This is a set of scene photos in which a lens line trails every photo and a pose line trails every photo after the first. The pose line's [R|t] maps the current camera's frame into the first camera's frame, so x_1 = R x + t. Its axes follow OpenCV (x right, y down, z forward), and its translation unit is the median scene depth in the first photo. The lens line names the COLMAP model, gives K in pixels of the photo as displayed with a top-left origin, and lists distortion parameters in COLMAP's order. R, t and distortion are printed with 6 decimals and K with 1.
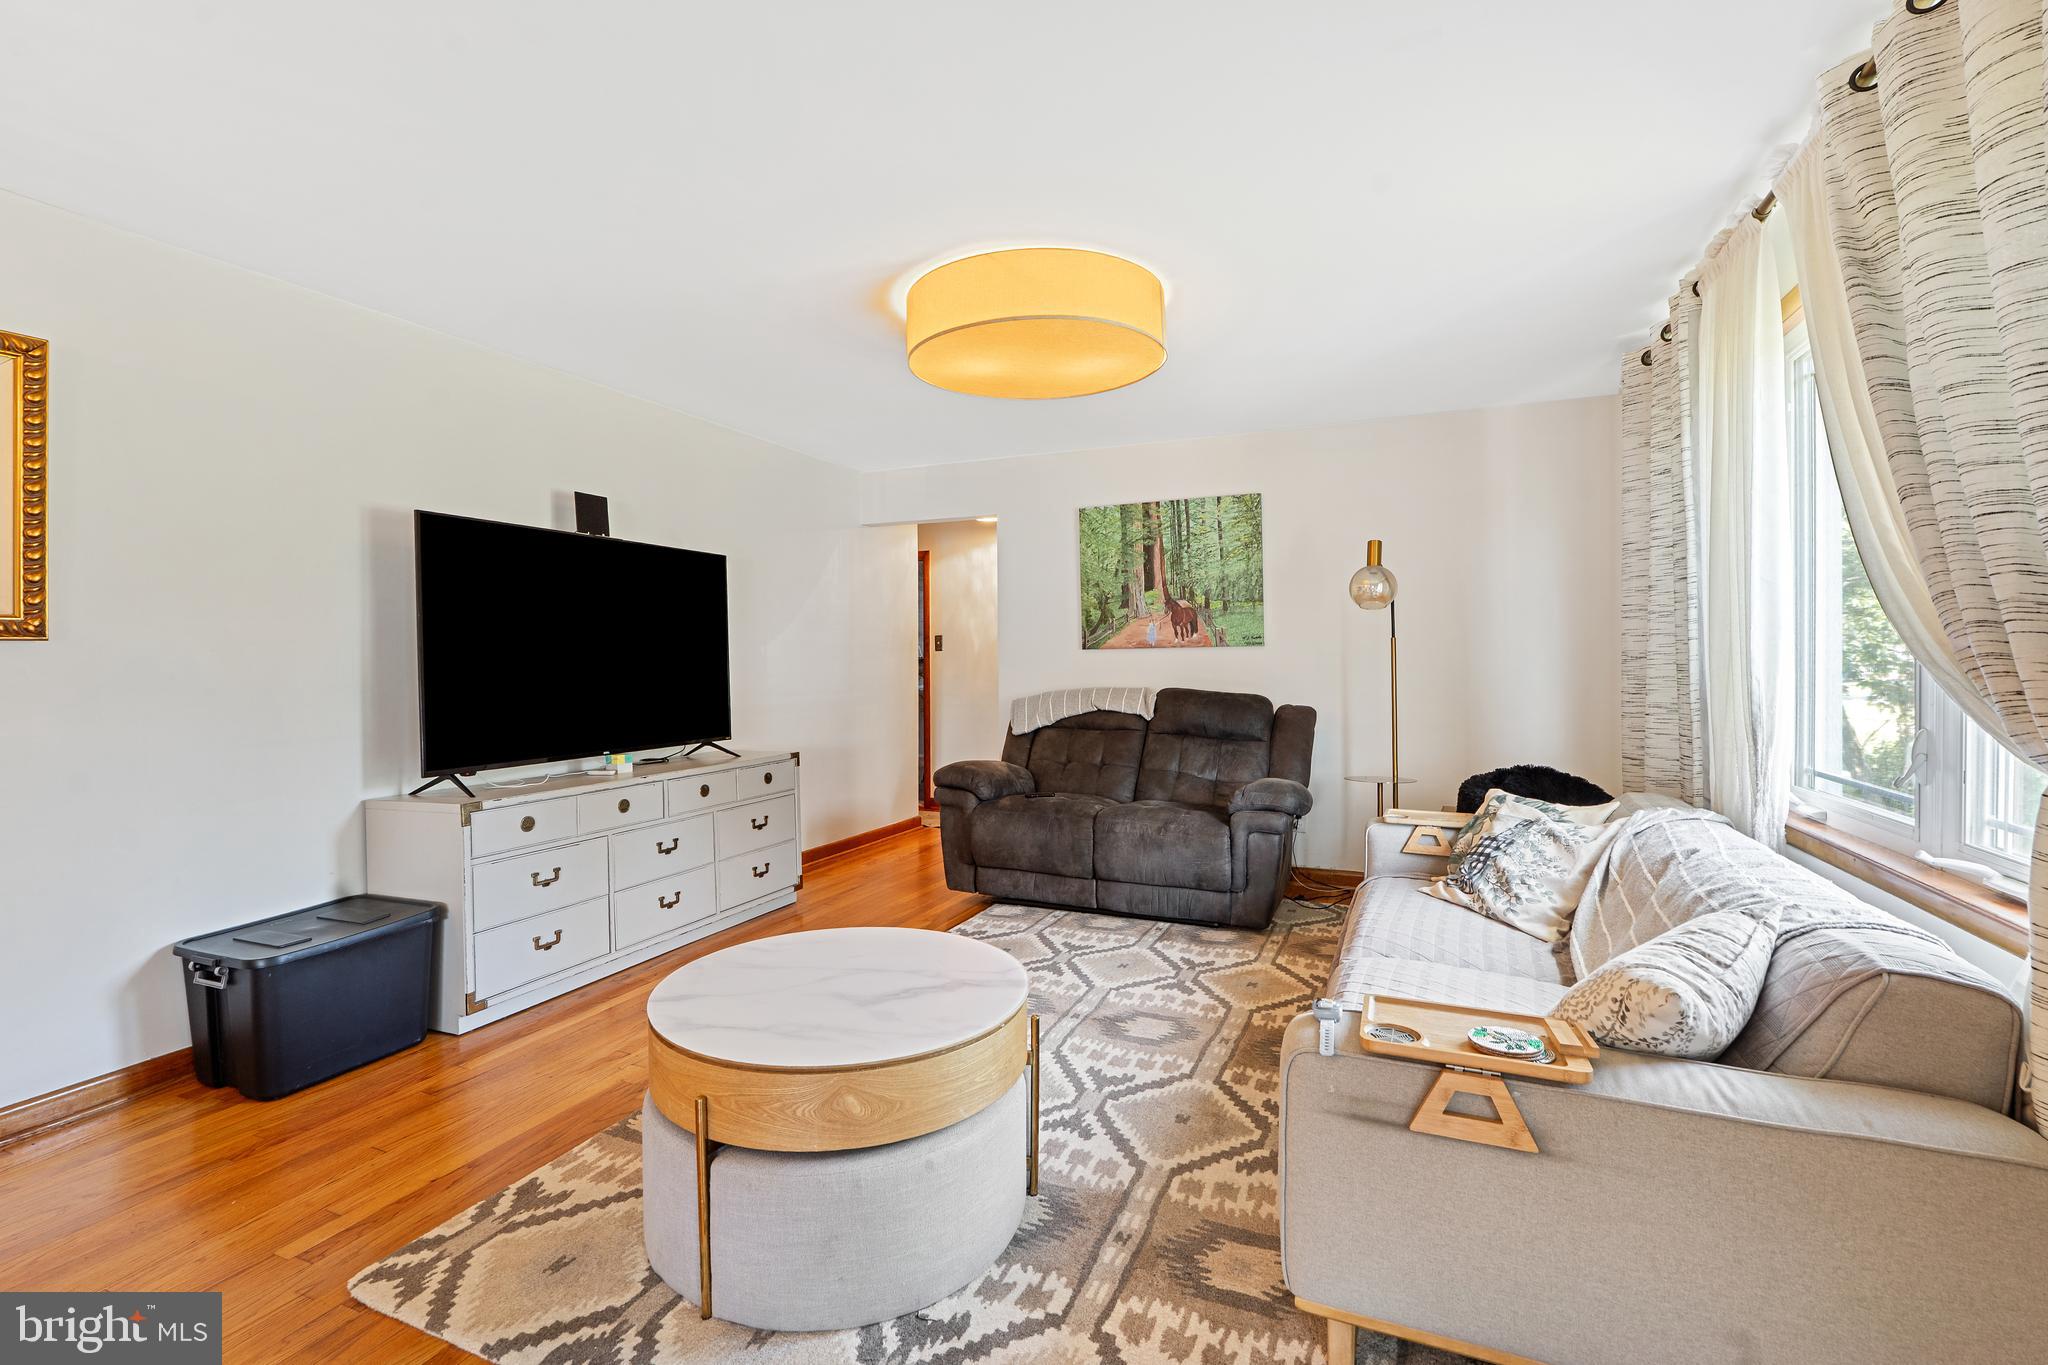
lens RADIAL K [[912.5, 0, 1024.9], [0, 912.5, 683.9], [0, 0, 1]] dist [-0.011863, 0.002118]
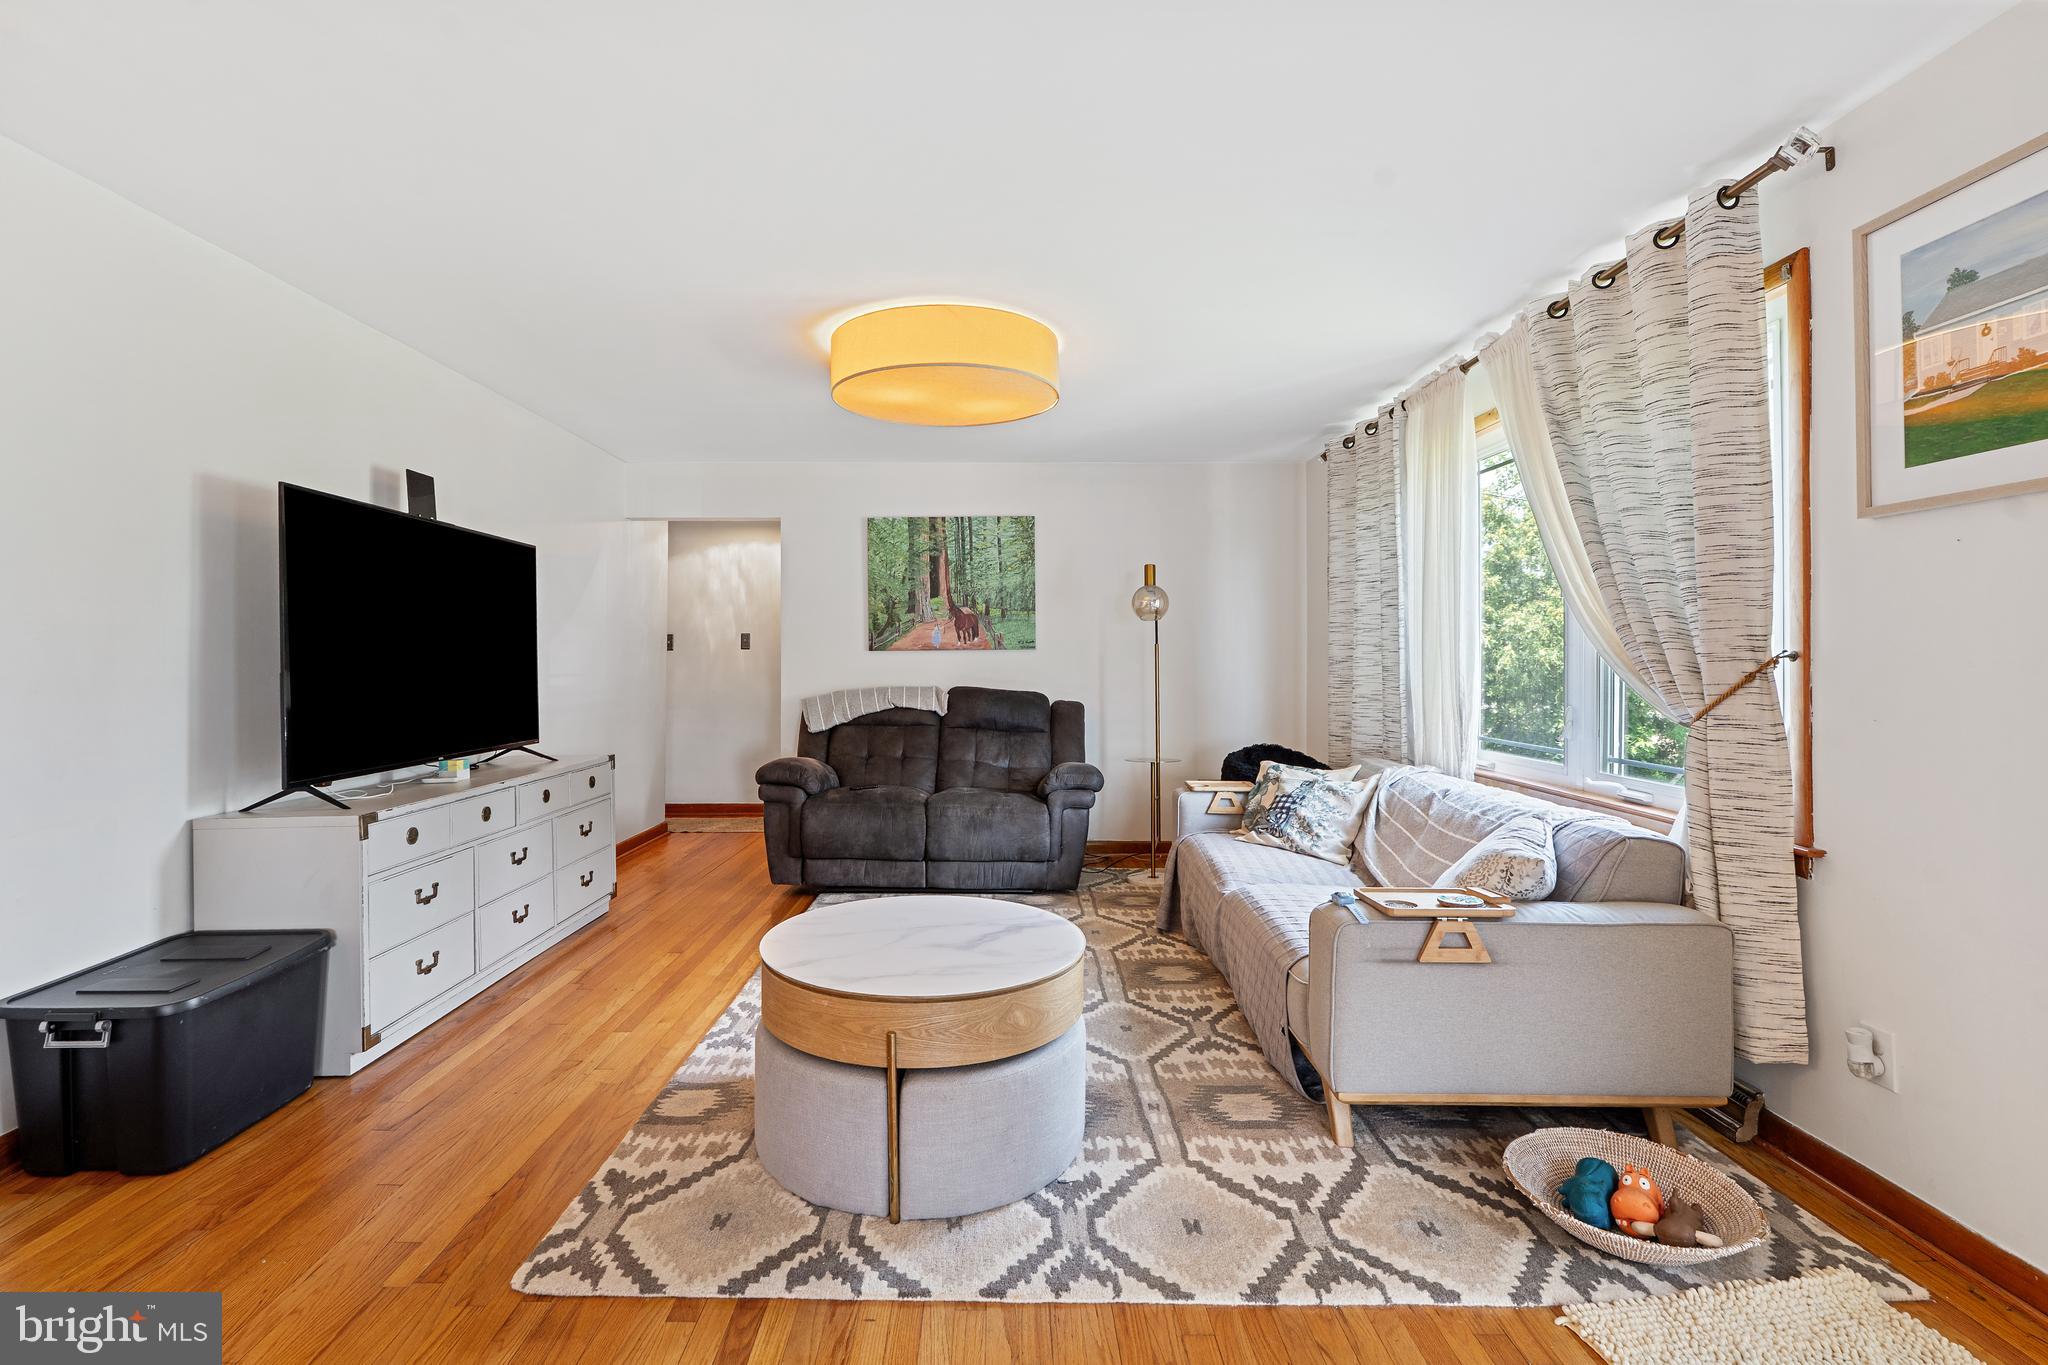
lens RADIAL K [[912.5, 0, 1016.0], [0, 912.5, 674.2], [0, 0, 1]] dist [-0.011863, 0.002118]
pose [[0.920603, 0.001956, 0.390495, -0.380338], [0.002932, 0.999925, -0.011923, 0.005643], [-0.390489, 0.012121, 0.920528, -0.081144]]
